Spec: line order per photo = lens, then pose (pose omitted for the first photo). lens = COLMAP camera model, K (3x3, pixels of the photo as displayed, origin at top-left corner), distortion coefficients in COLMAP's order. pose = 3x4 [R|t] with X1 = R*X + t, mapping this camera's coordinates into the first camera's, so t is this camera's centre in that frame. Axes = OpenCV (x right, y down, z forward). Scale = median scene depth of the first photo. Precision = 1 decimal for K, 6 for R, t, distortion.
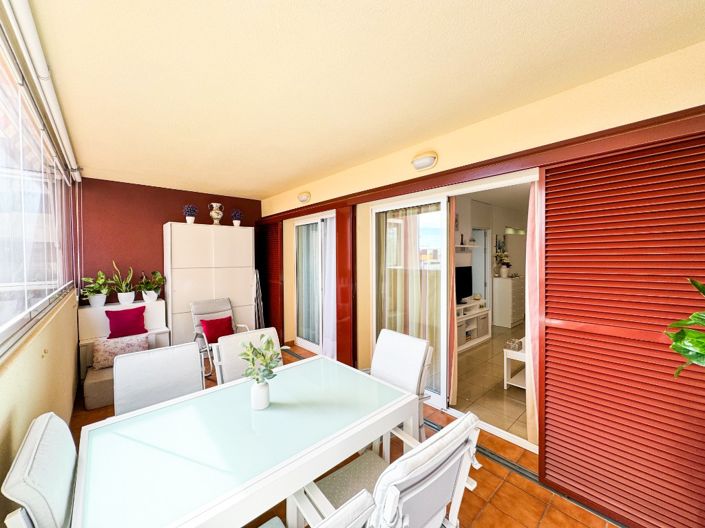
lens RADIAL K [[280.3, 0, 354.7], [0, 280.3, 262.1], [0, 0, 1]] dist [-0.000315, -0.000036]
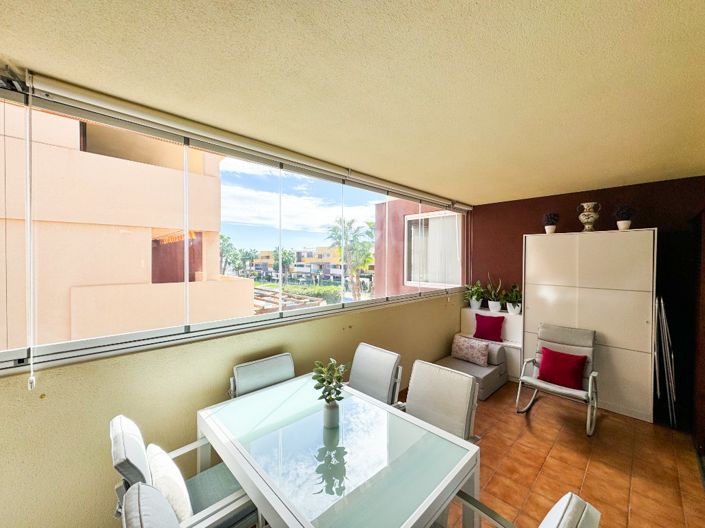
lens RADIAL K [[280.3, 0, 354.7], [0, 280.3, 262.1], [0, 0, 1]] dist [-0.000315, -0.000036]
pose [[0.038100, 0.018349, -0.999105, 0.258193], [-0.028934, 0.999432, 0.017252, -0.047023], [0.998855, 0.028251, 0.038609, 0.366250]]
